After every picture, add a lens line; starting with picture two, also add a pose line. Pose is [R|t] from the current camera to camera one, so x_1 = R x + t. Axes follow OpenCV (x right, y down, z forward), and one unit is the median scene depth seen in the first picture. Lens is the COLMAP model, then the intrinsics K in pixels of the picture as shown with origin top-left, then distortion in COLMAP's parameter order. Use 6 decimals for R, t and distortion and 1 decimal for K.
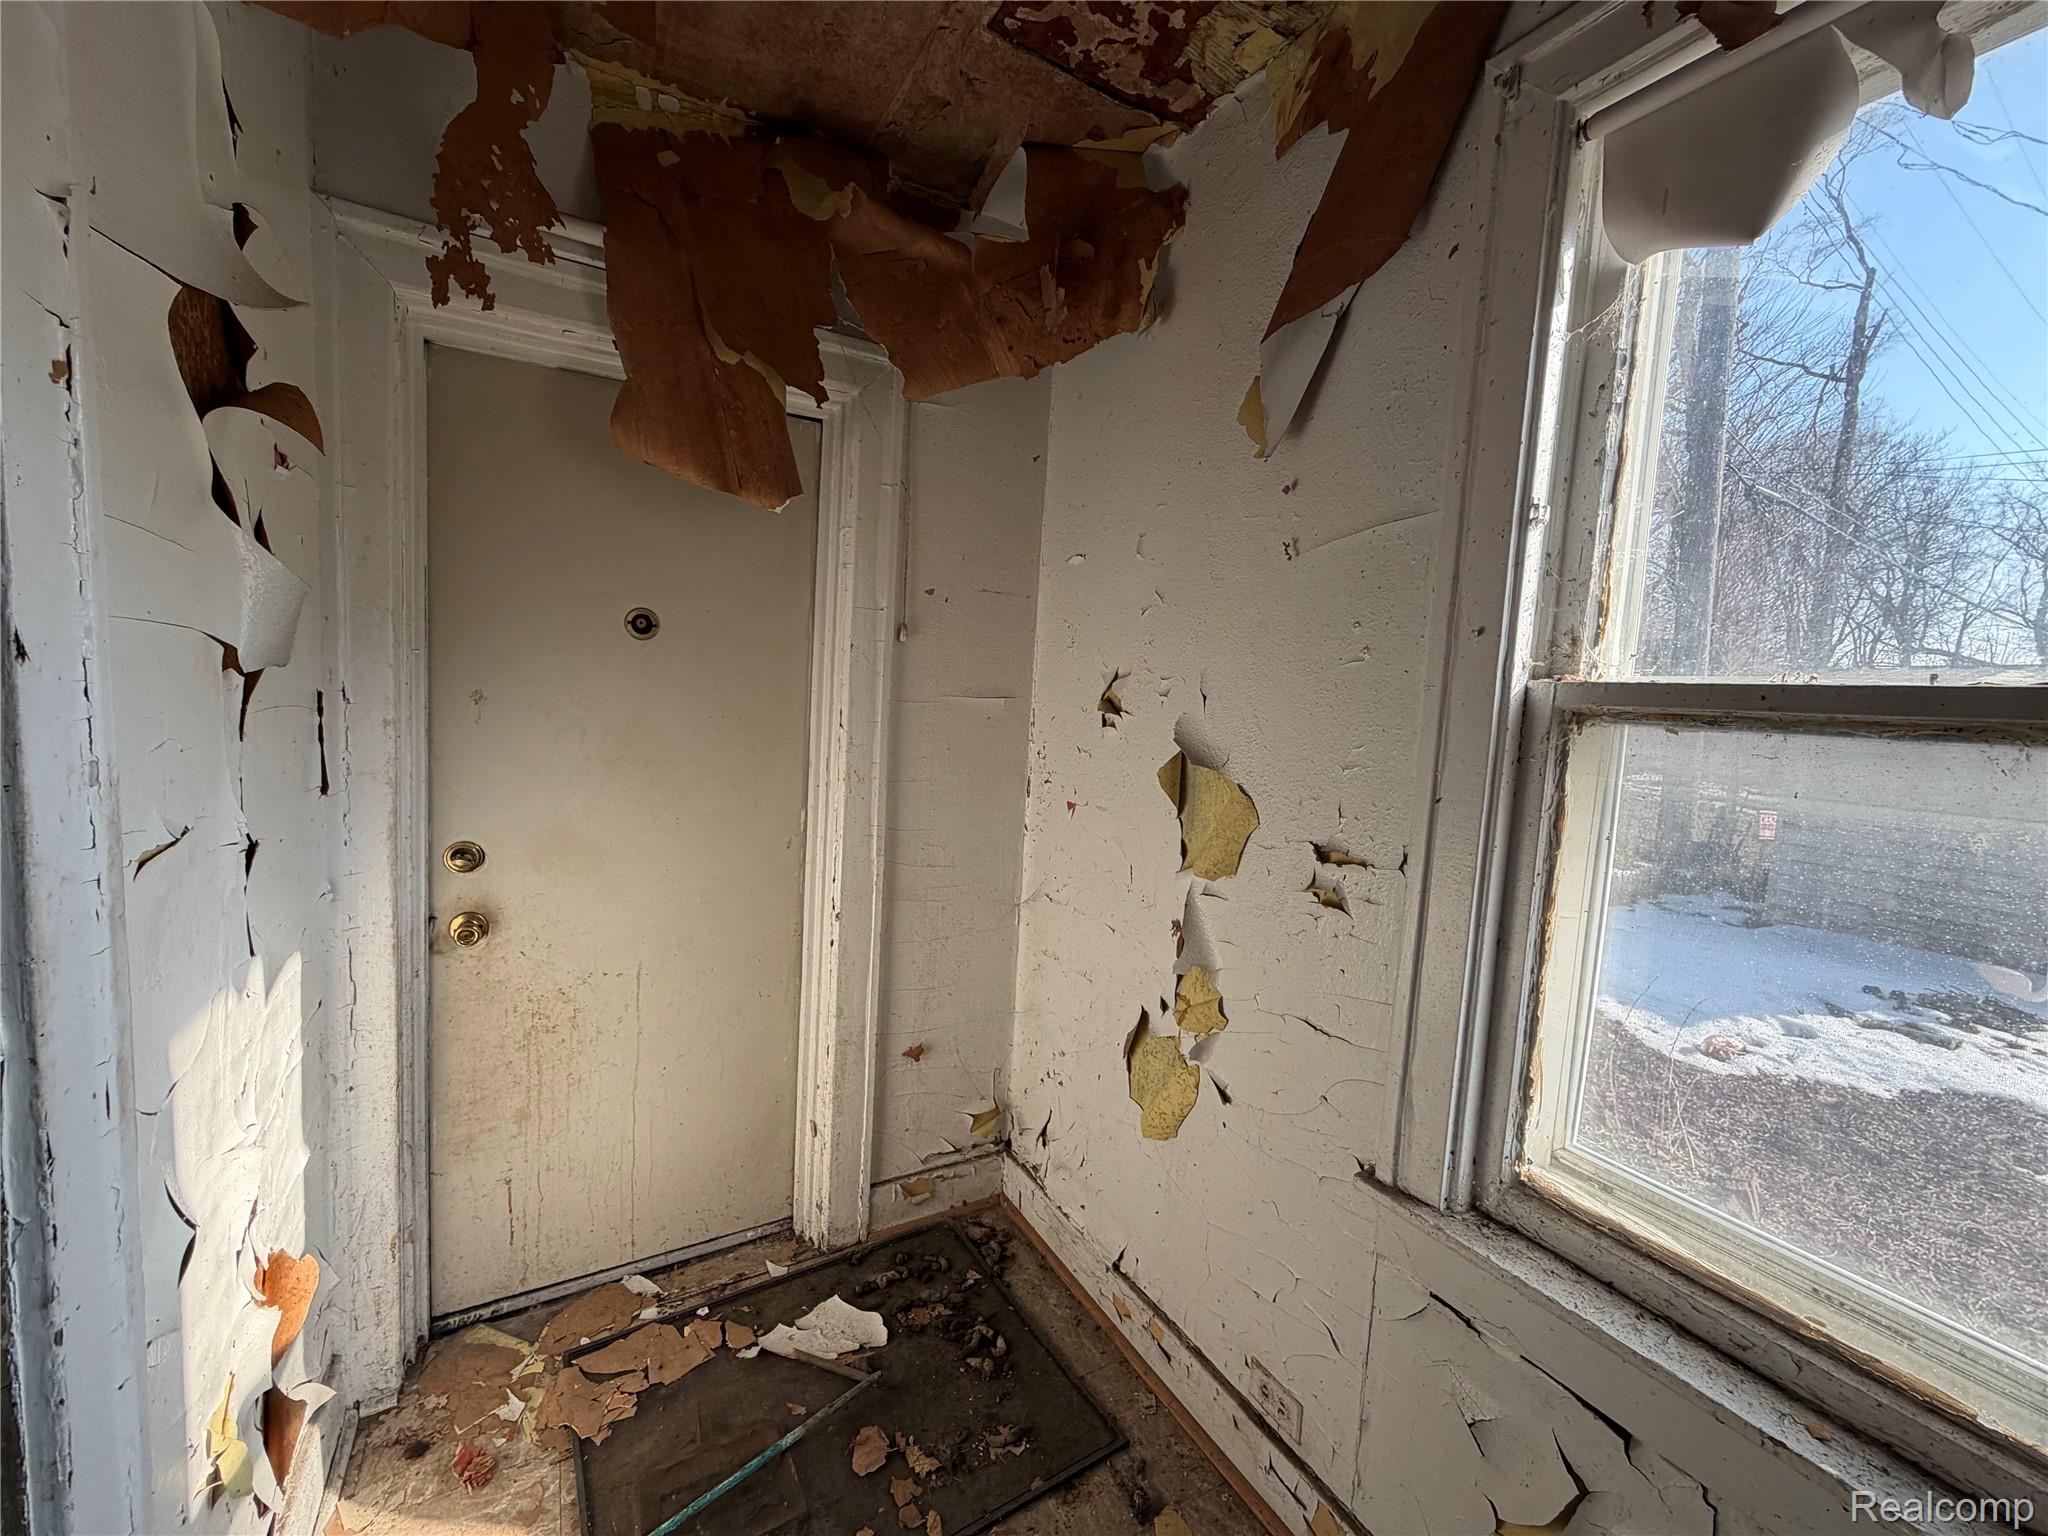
lens RADIAL K [[812.3, 0, 1022.2], [0, 812.3, 768.9], [0, 0, 1]] dist [0.000731, -0.000614]
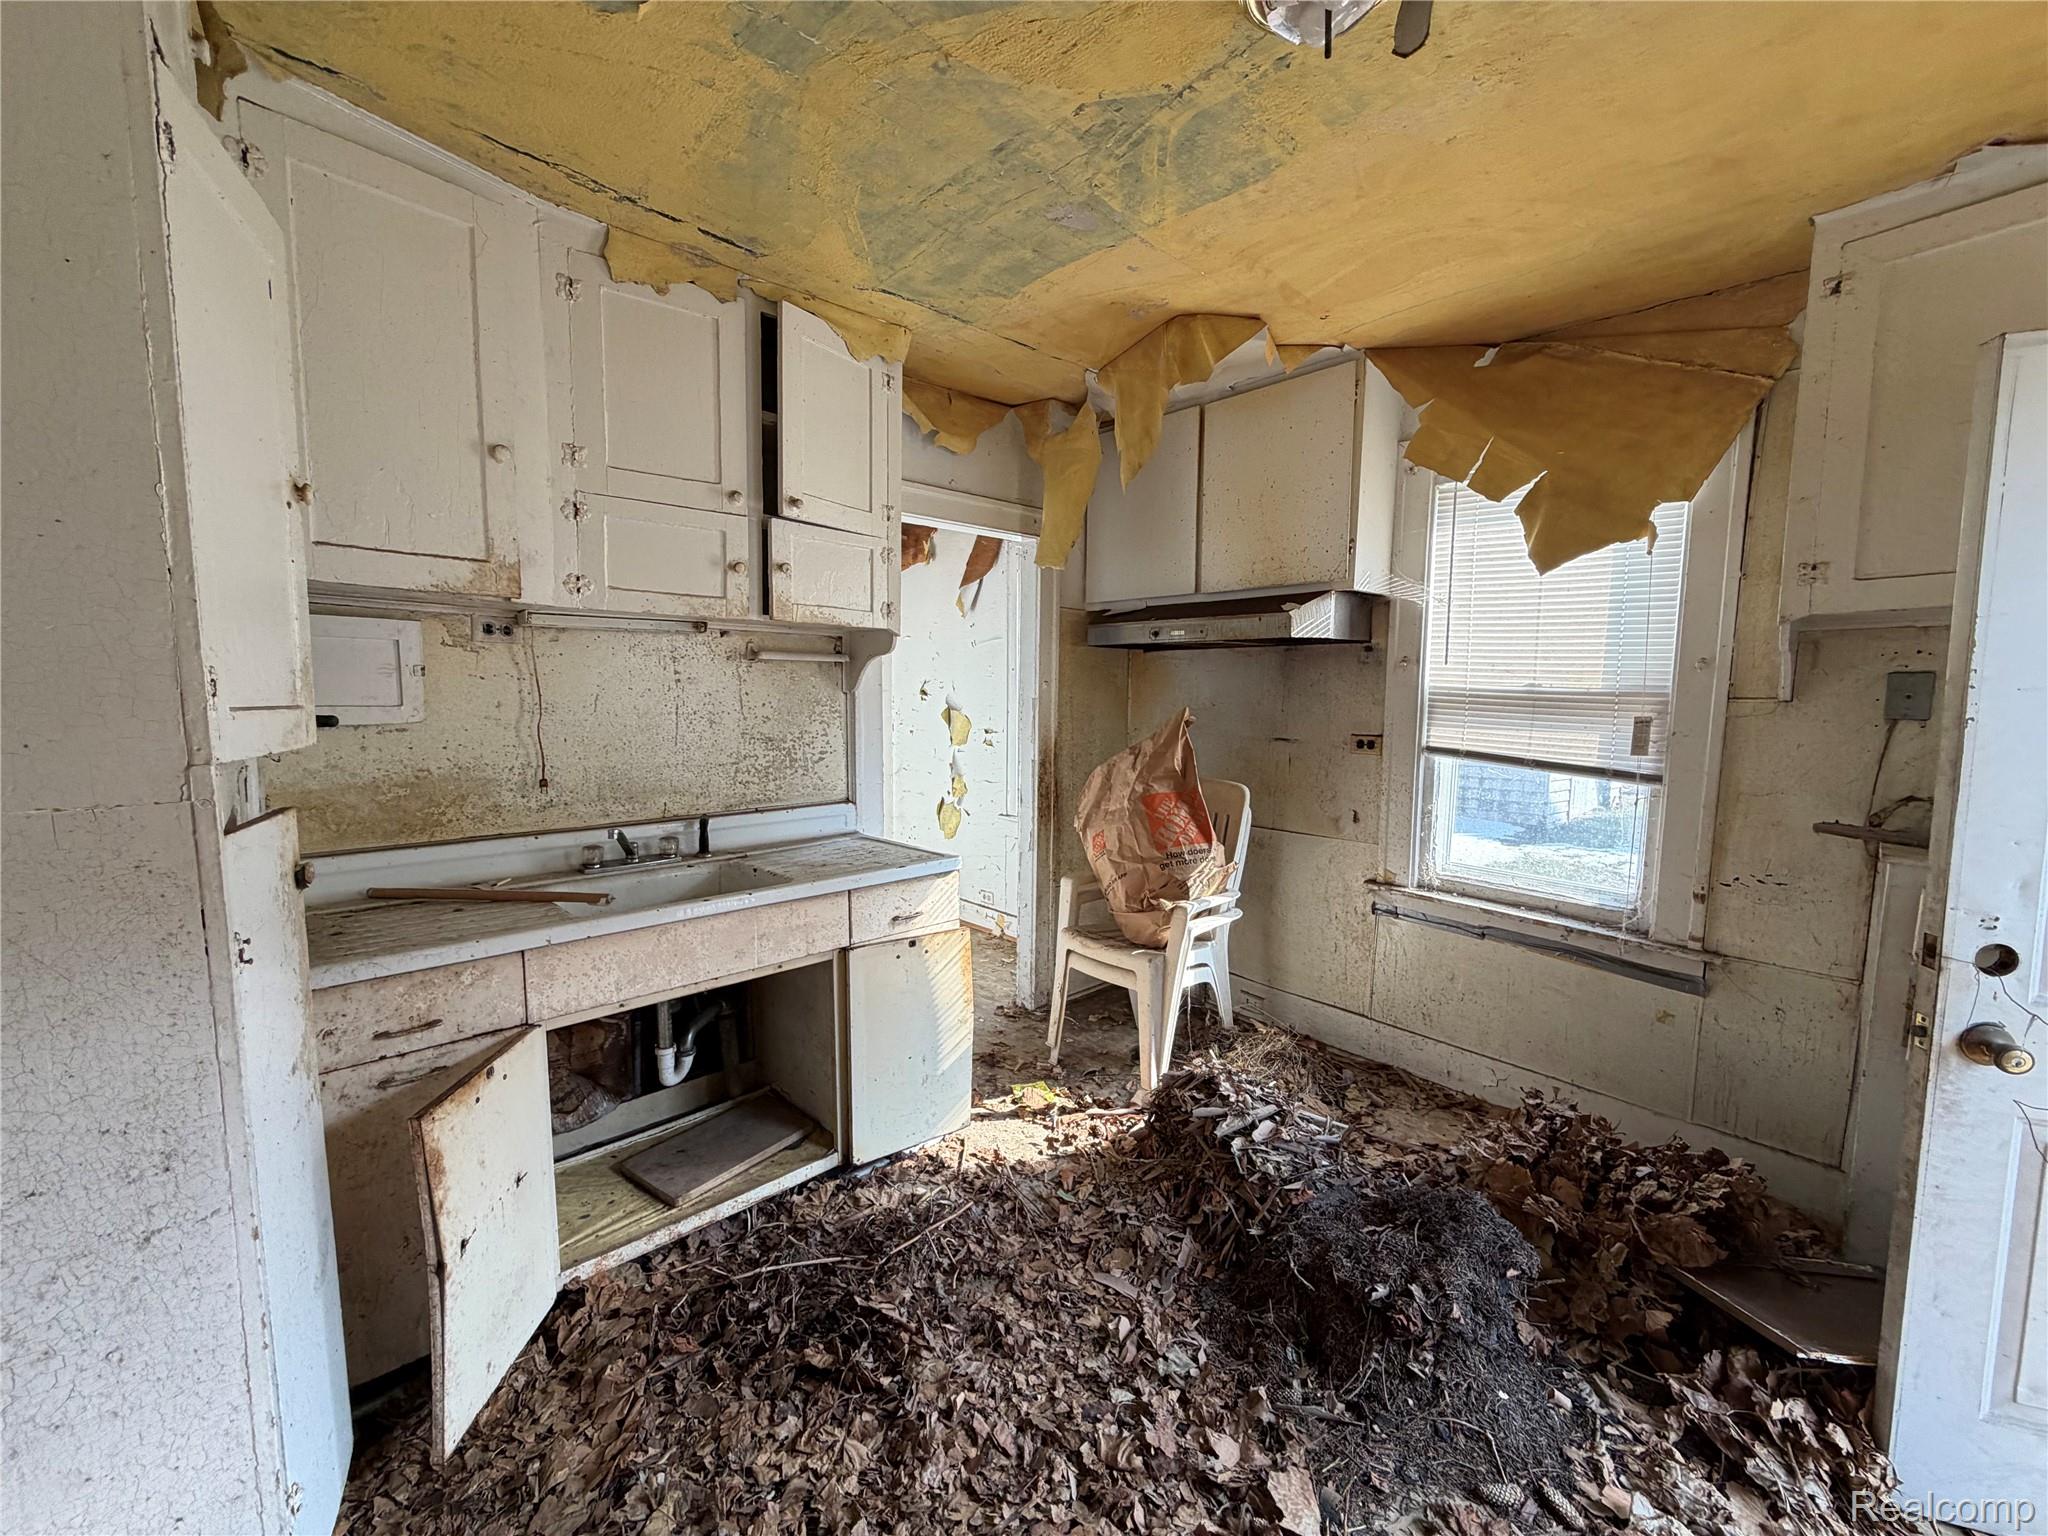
lens RADIAL K [[812.3, 0, 1026.0], [0, 812.3, 768.3], [0, 0, 1]] dist [0.000731, -0.000614]
pose [[0.972165, -0.068461, 0.224074, -0.220995], [0.065468, 0.997638, 0.020771, 0.167980], [-0.224966, -0.005523, 0.974351, -2.063403]]
